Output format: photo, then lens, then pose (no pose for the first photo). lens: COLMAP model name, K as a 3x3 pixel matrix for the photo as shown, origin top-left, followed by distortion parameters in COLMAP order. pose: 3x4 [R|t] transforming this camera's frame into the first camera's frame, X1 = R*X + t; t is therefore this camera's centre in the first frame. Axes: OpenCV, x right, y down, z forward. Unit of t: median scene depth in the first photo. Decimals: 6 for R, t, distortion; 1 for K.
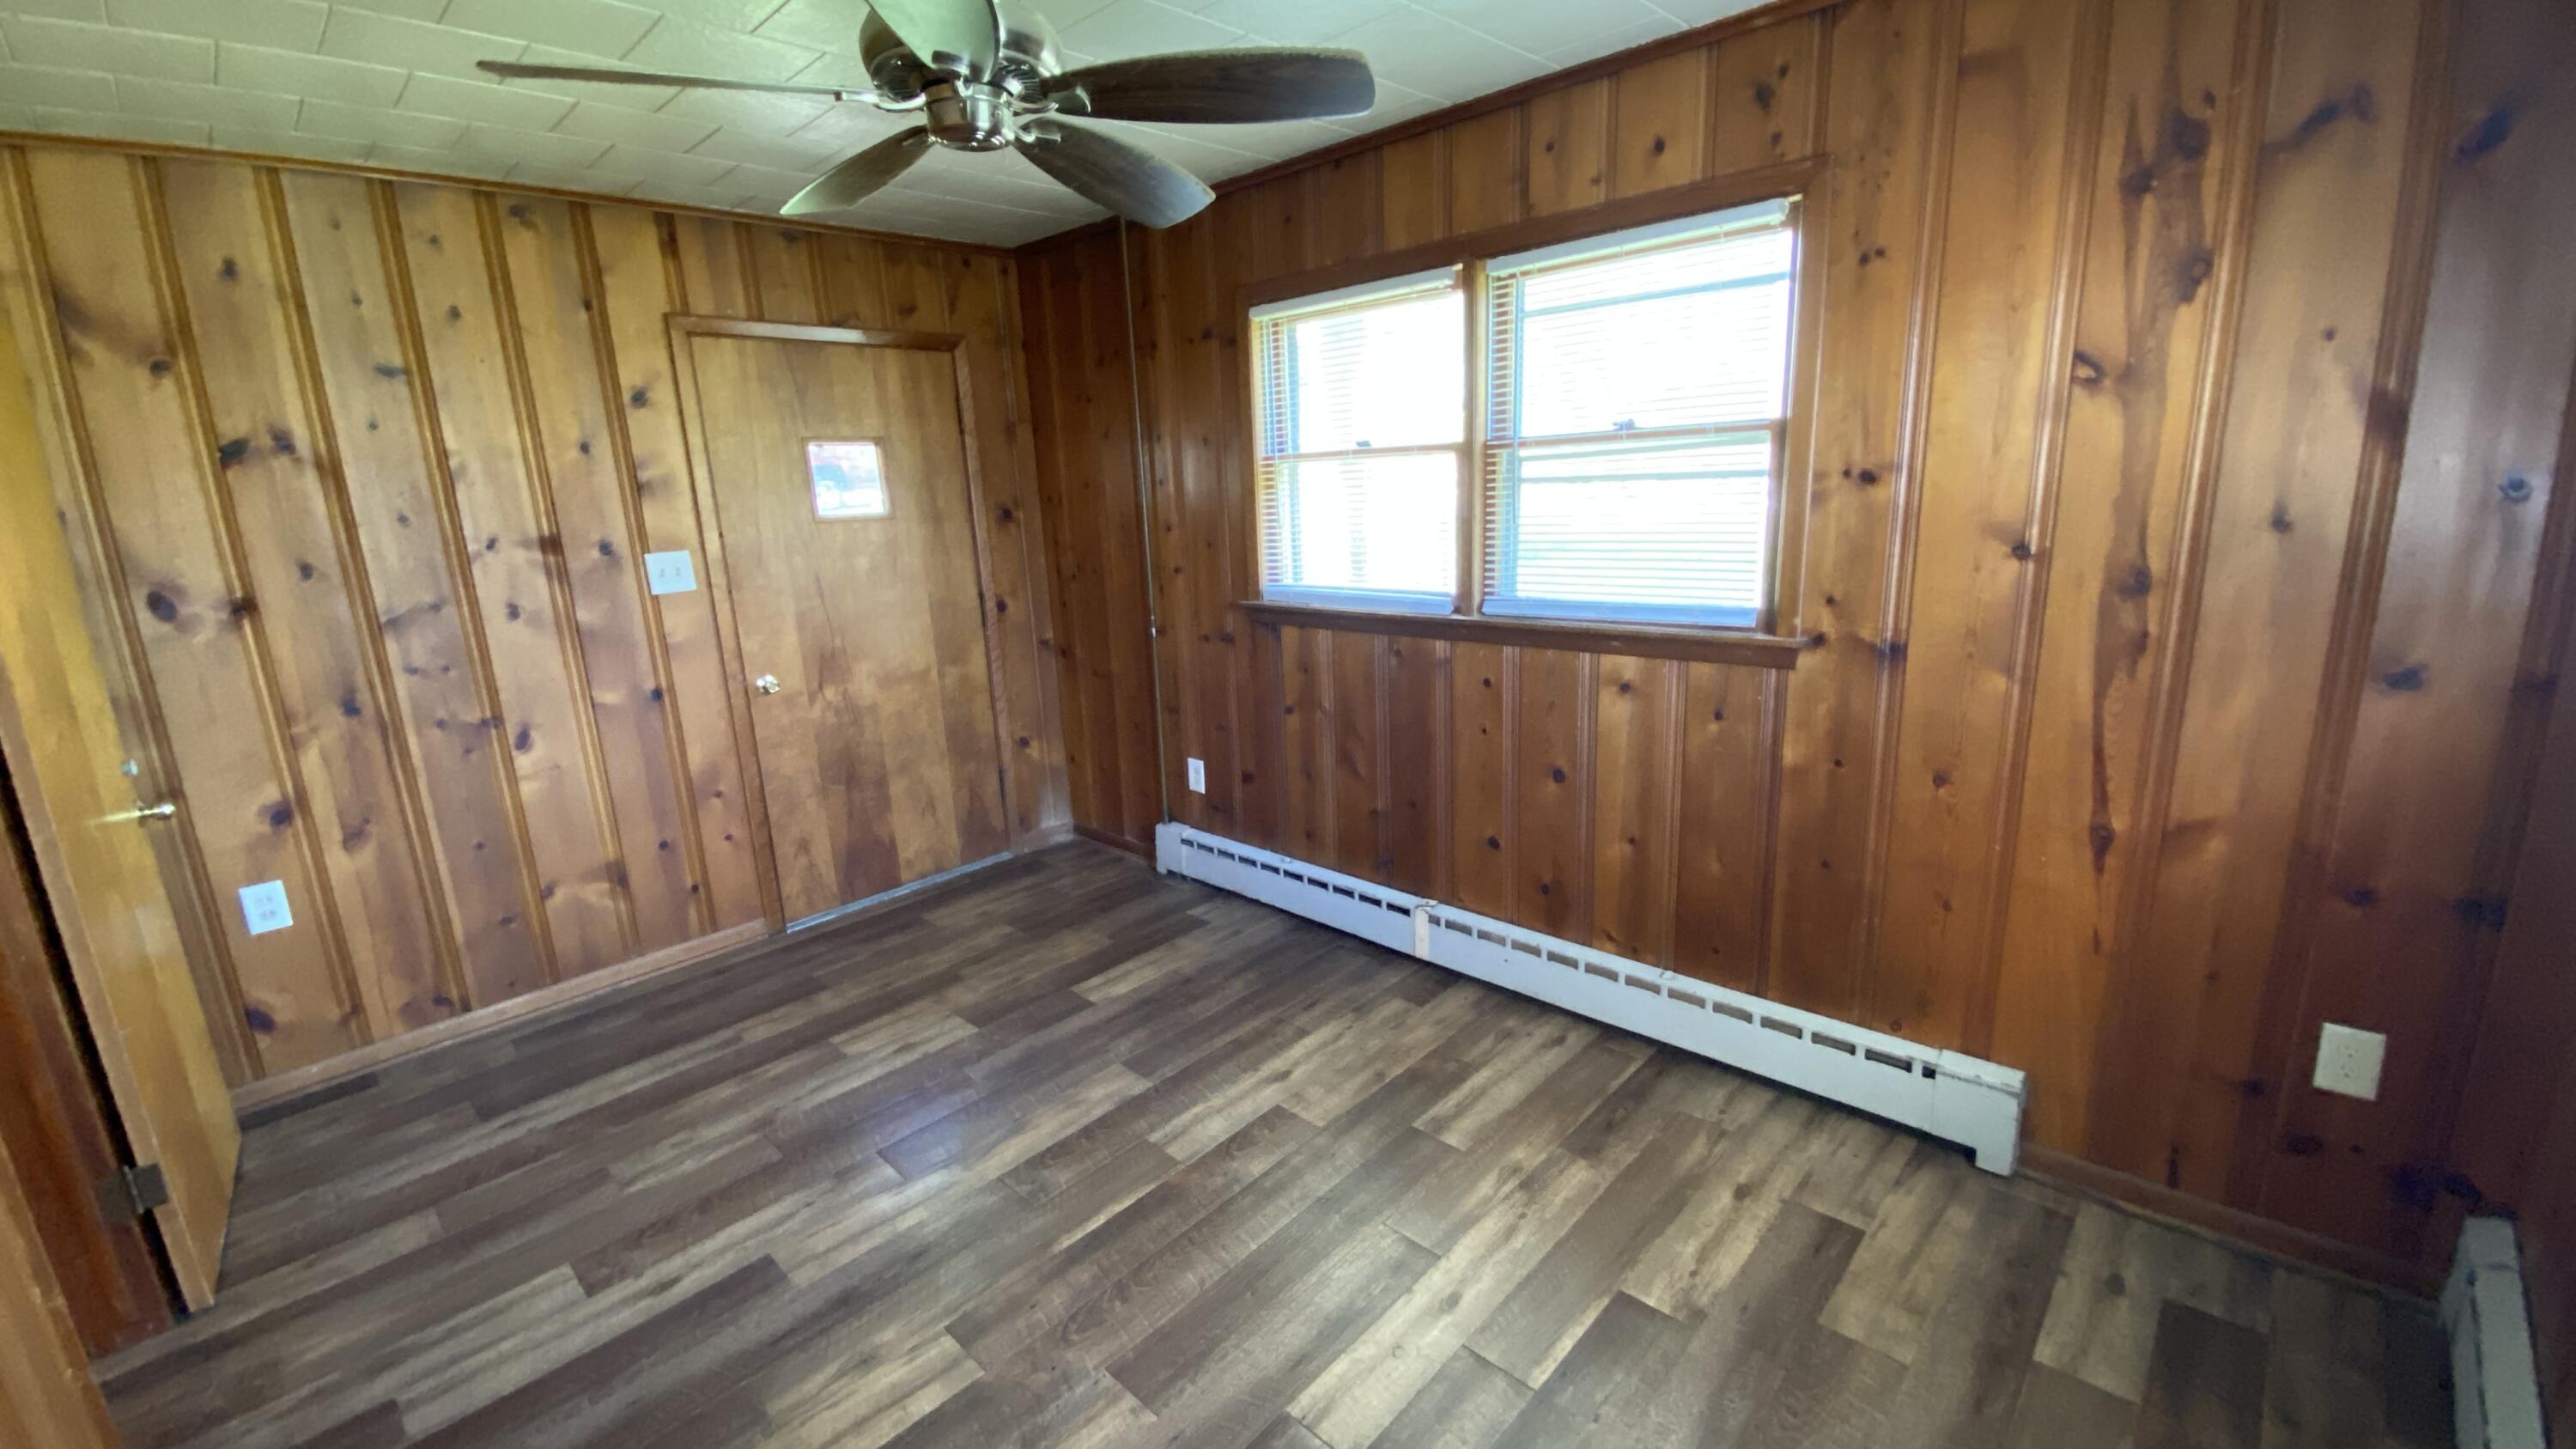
lens RADIAL K [[1029.9, 0, 1297.8], [0, 1029.9, 703.0], [0, 0, 1]] dist [0.007087, -0.005518]
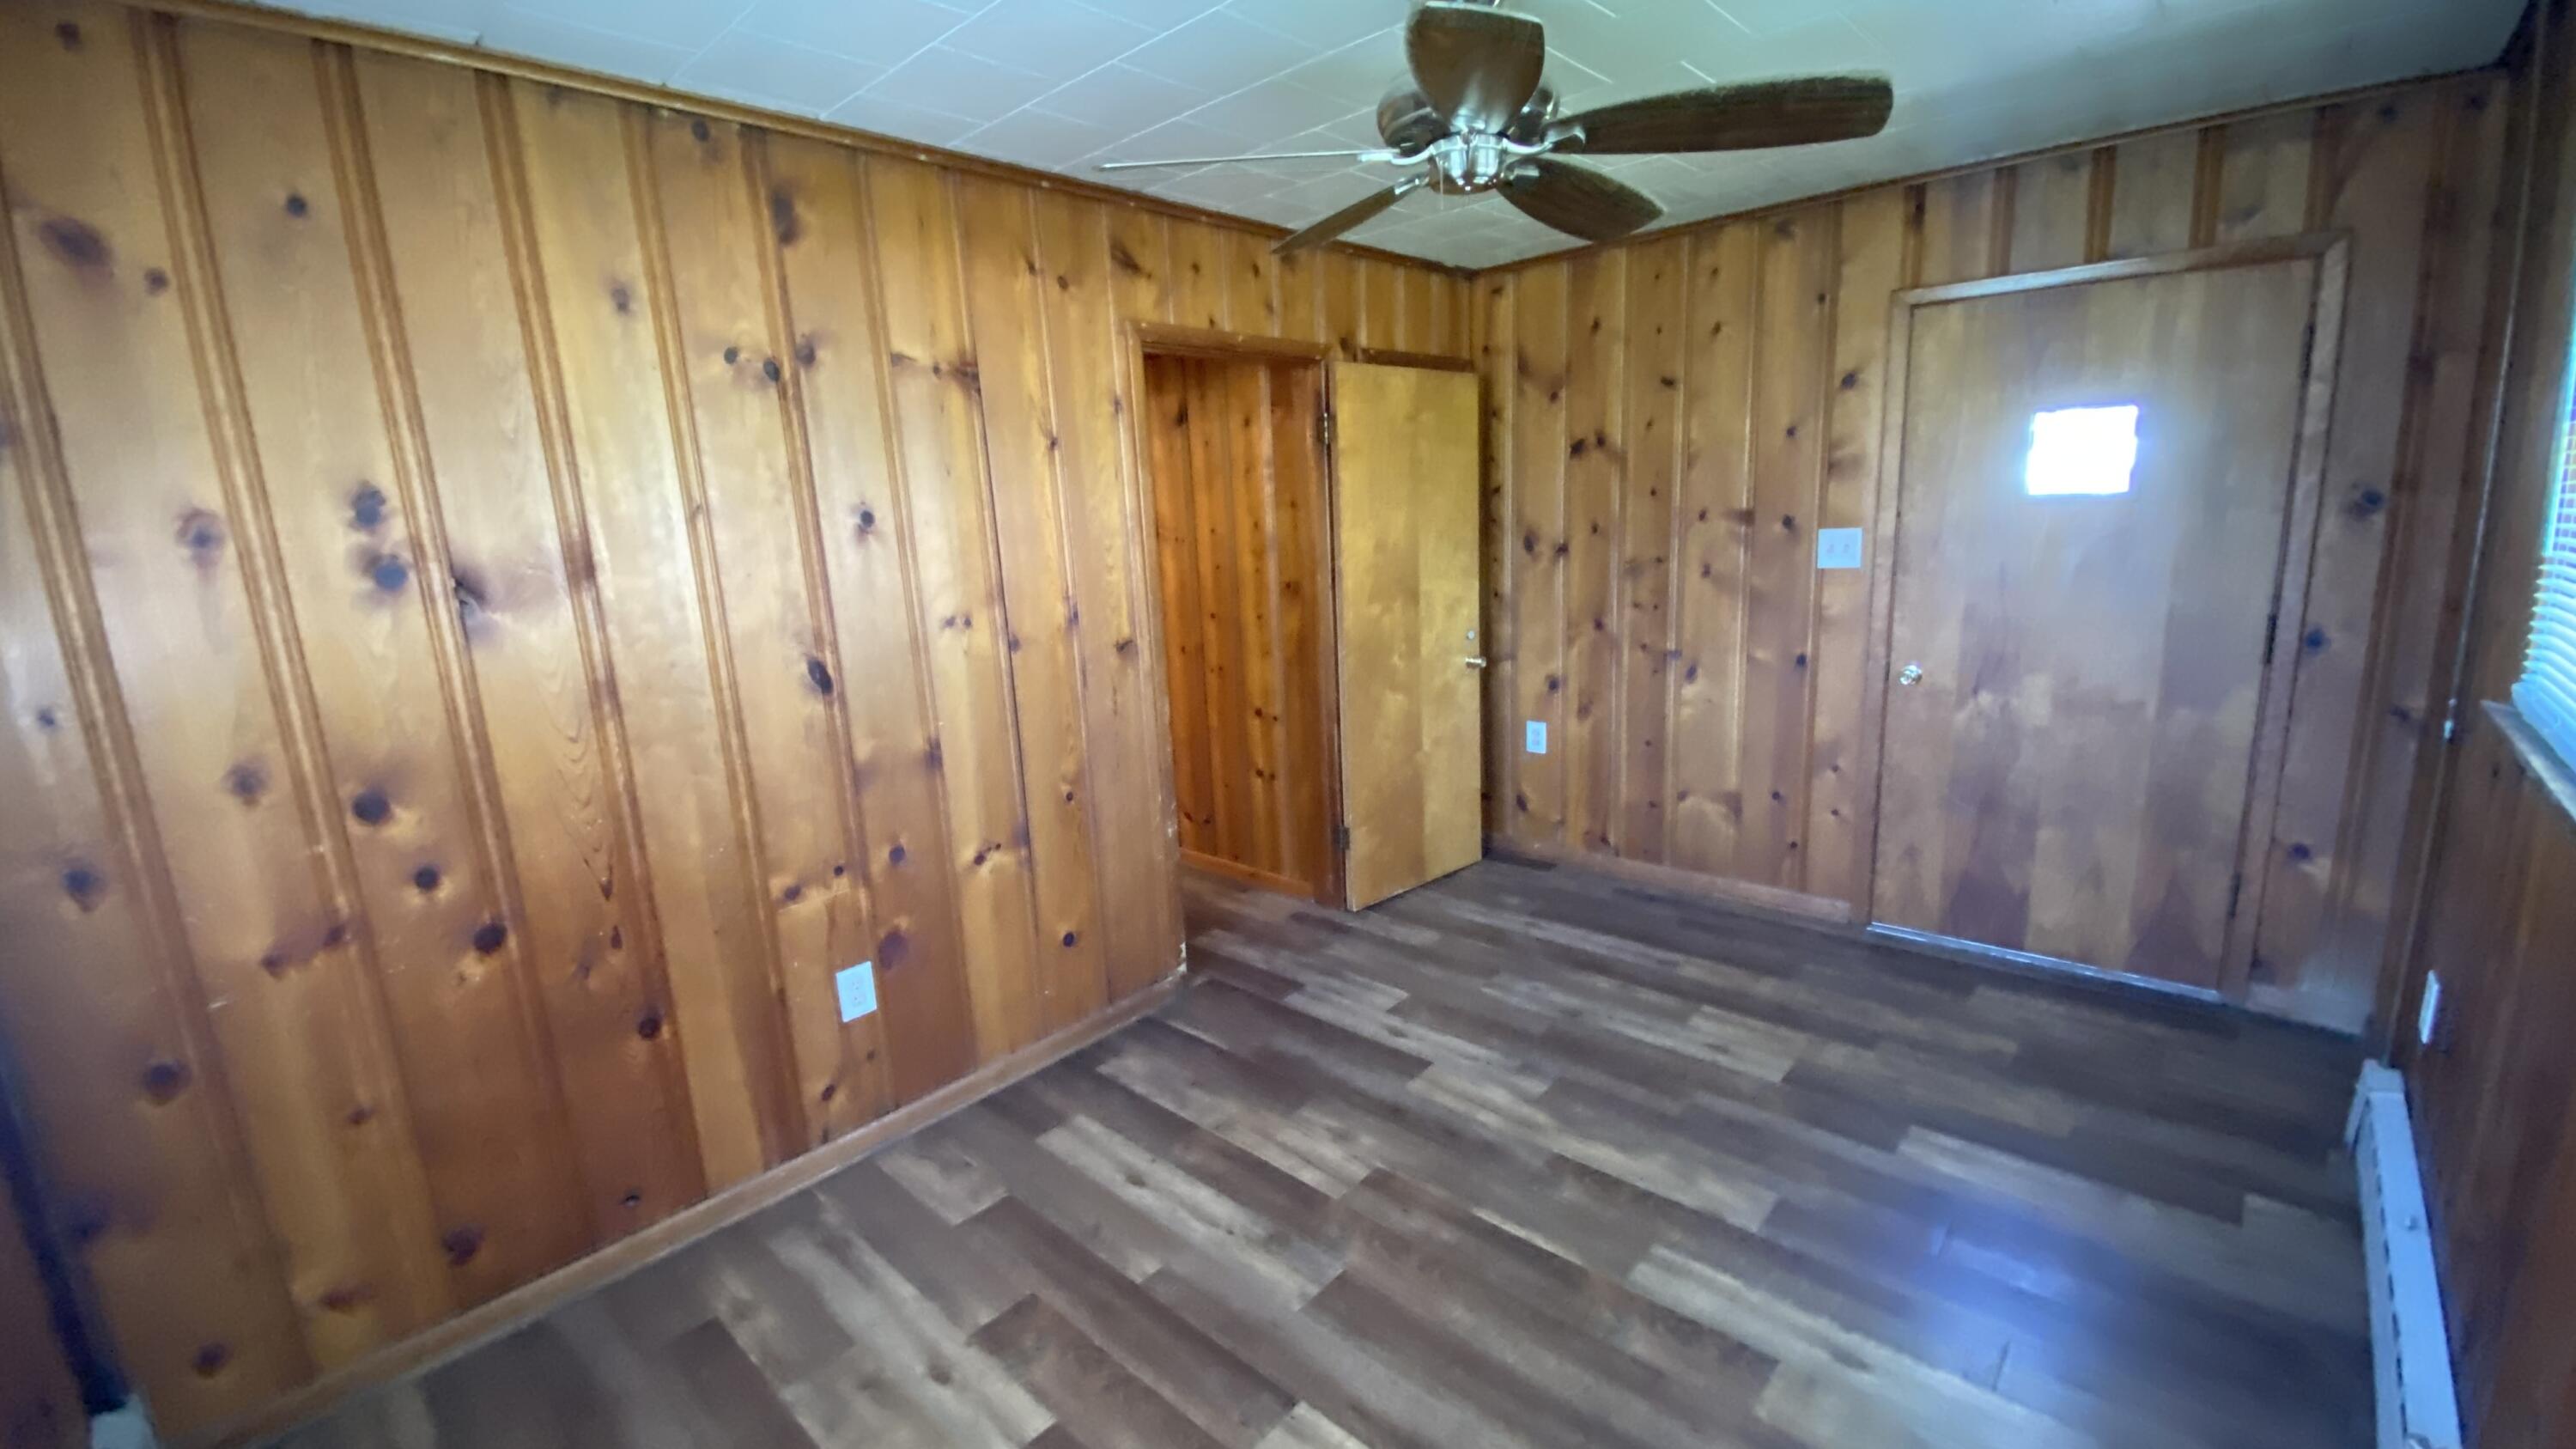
lens RADIAL K [[1029.9, 0, 1274.6], [0, 1029.9, 704.7], [0, 0, 1]] dist [0.007087, -0.005518]
pose [[0.017147, 0.231772, -0.972619, 0.482759], [-0.169166, 0.959411, 0.225642, -0.128570], [0.985438, 0.160665, 0.055659, 0.460298]]
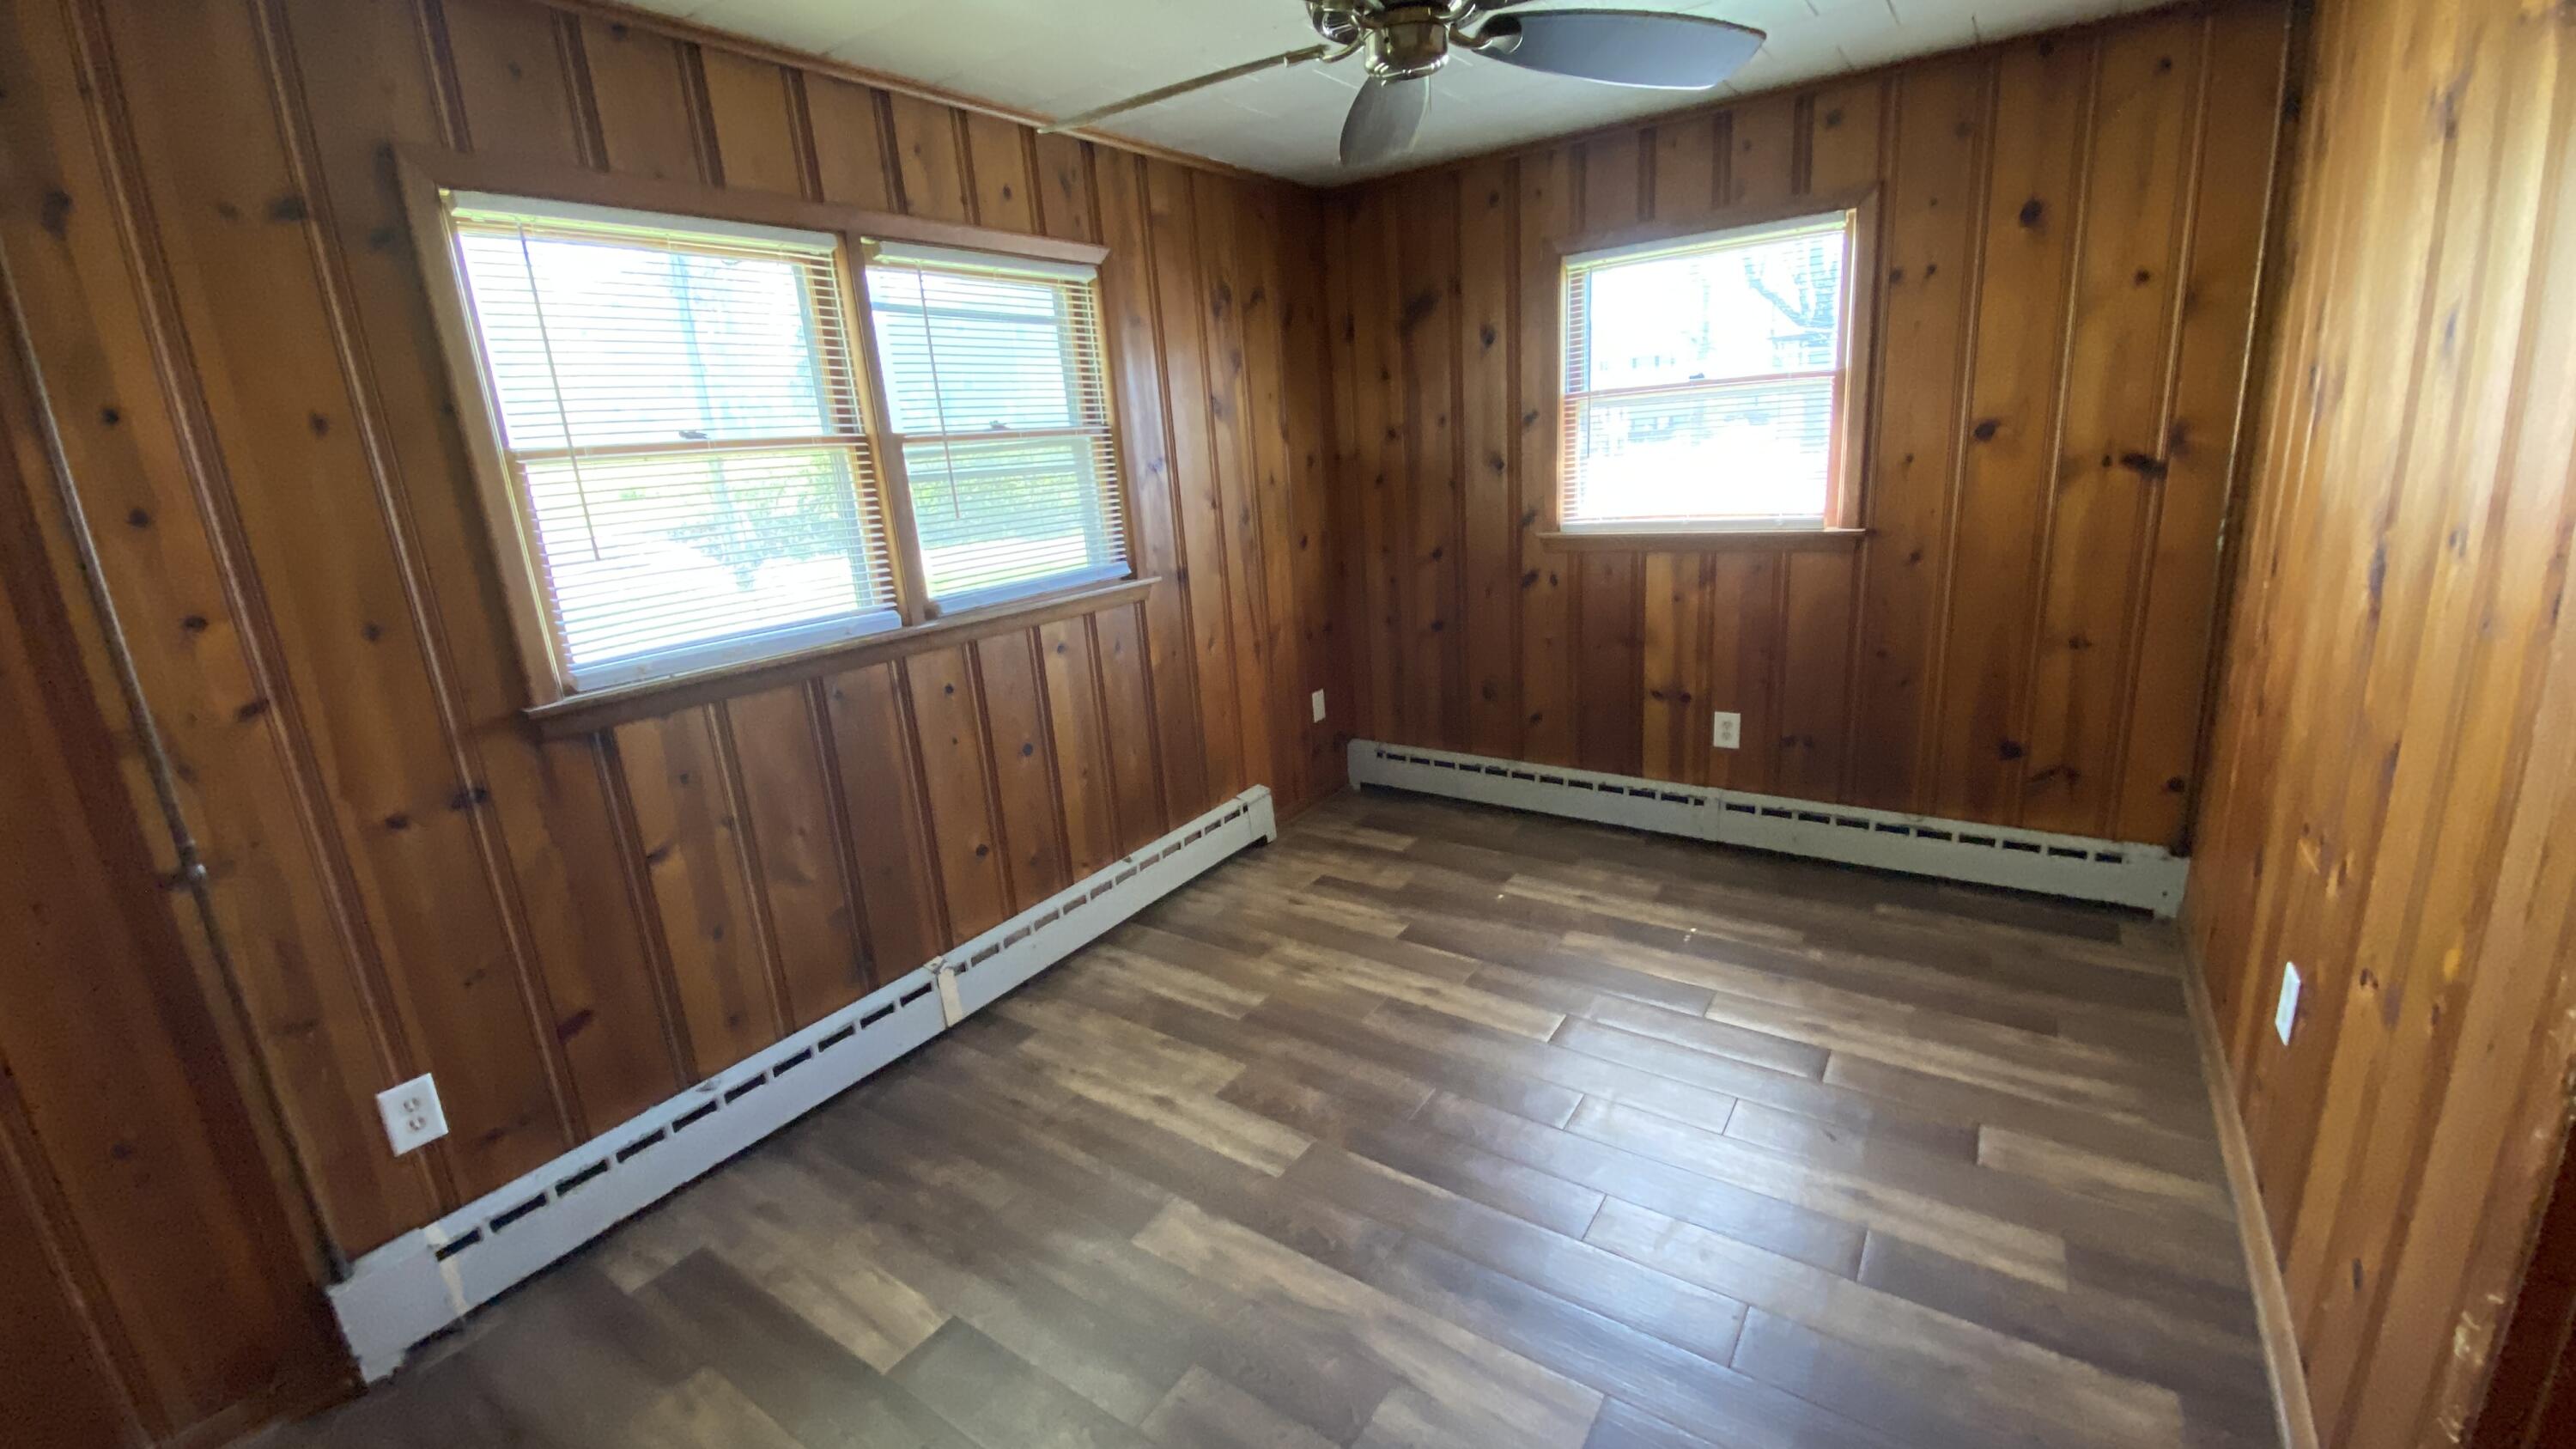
lens RADIAL K [[1029.9, 0, 1268.7], [0, 1029.9, 710.2], [0, 0, 1]] dist [0.007087, -0.005518]
pose [[-0.145998, -0.193967, 0.970083, -0.763451], [0.285976, 0.930451, 0.229082, -0.131927], [-0.947049, 0.310866, -0.080374, 0.780735]]
